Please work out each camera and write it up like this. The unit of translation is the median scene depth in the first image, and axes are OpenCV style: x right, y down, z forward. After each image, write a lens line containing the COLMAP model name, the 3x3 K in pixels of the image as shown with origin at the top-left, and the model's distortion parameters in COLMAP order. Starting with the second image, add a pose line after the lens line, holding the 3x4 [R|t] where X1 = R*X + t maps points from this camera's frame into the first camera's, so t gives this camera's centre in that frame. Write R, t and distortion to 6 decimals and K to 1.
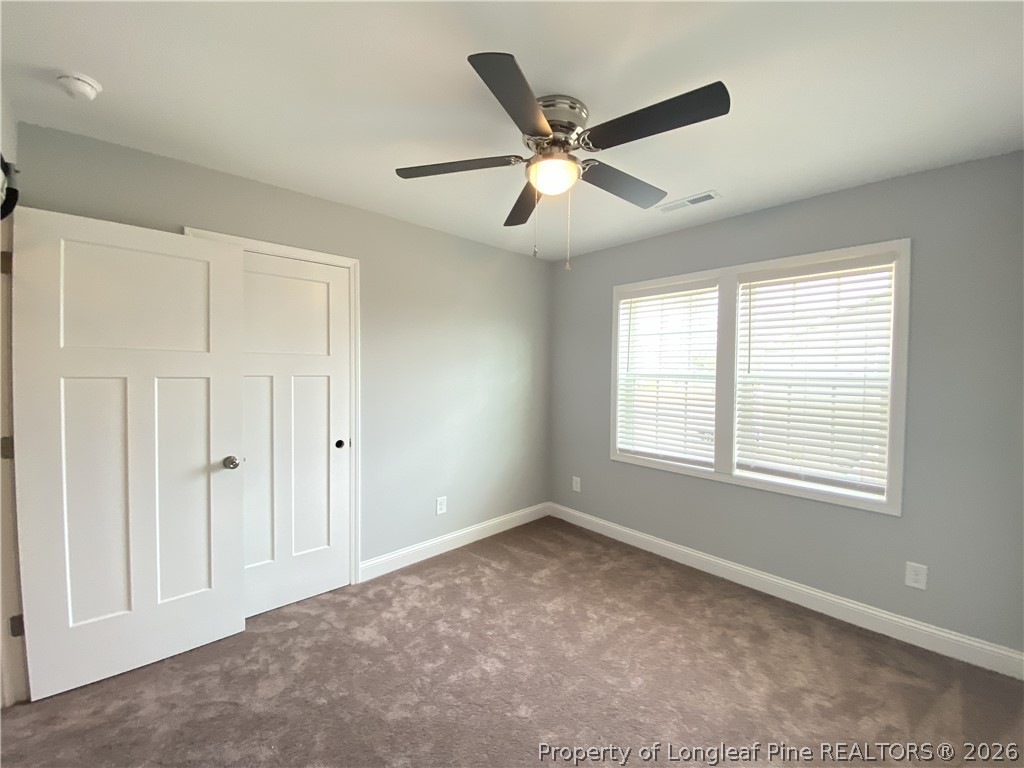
lens RADIAL K [[416.1, 0, 507.0], [0, 416.1, 380.2], [0, 0, 1]] dist [-0.000230, -0.011800]
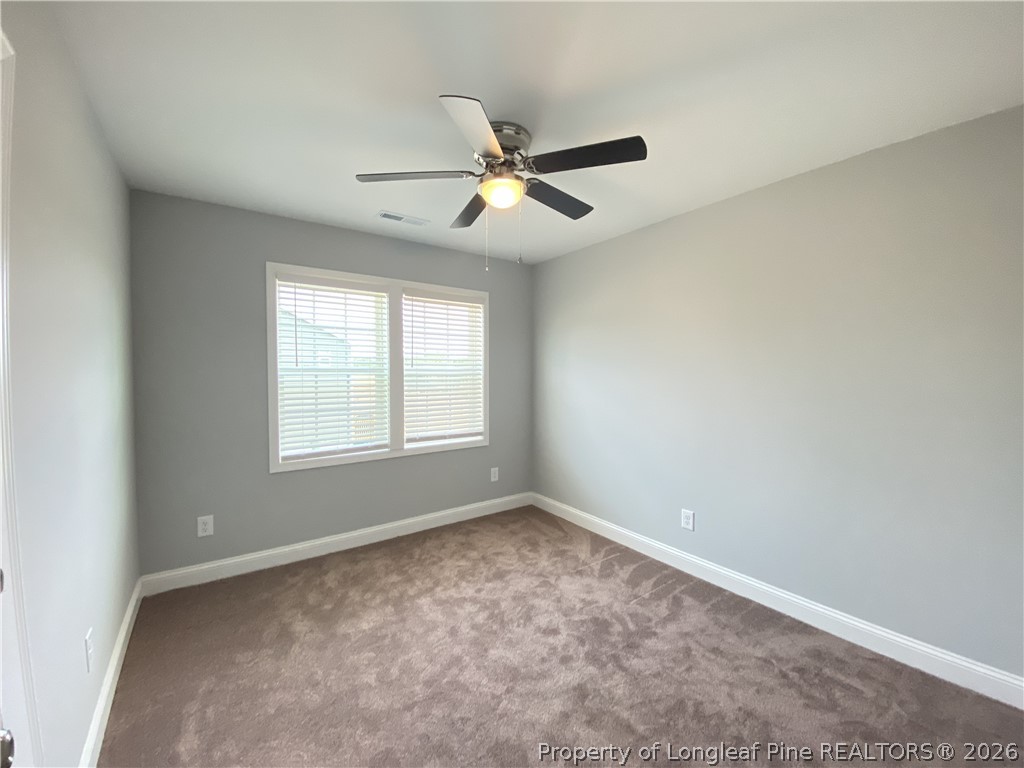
lens RADIAL K [[416.1, 0, 507.0], [0, 416.1, 380.2], [0, 0, 1]] dist [-0.000230, -0.011800]
pose [[0.089627, -0.037946, 0.995252, -0.673722], [0.020469, 0.999133, 0.036251, -0.016818], [-0.995765, 0.017123, 0.090326, 0.592858]]
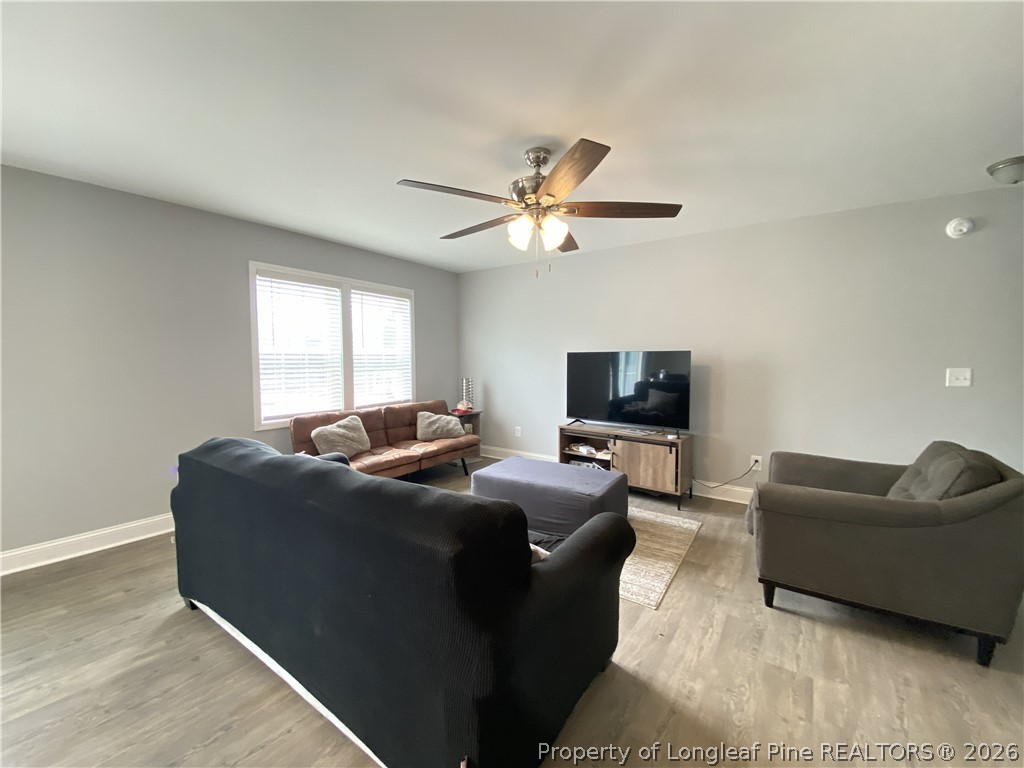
lens RADIAL K [[416.1, 0, 507.0], [0, 416.1, 380.2], [0, 0, 1]] dist [-0.000230, -0.011800]
pose [[-0.231534, -0.062753, 0.970801, -1.138105], [0.019185, 0.997429, 0.069050, 0.008315], [-0.972638, 0.034612, -0.229734, 0.816315]]
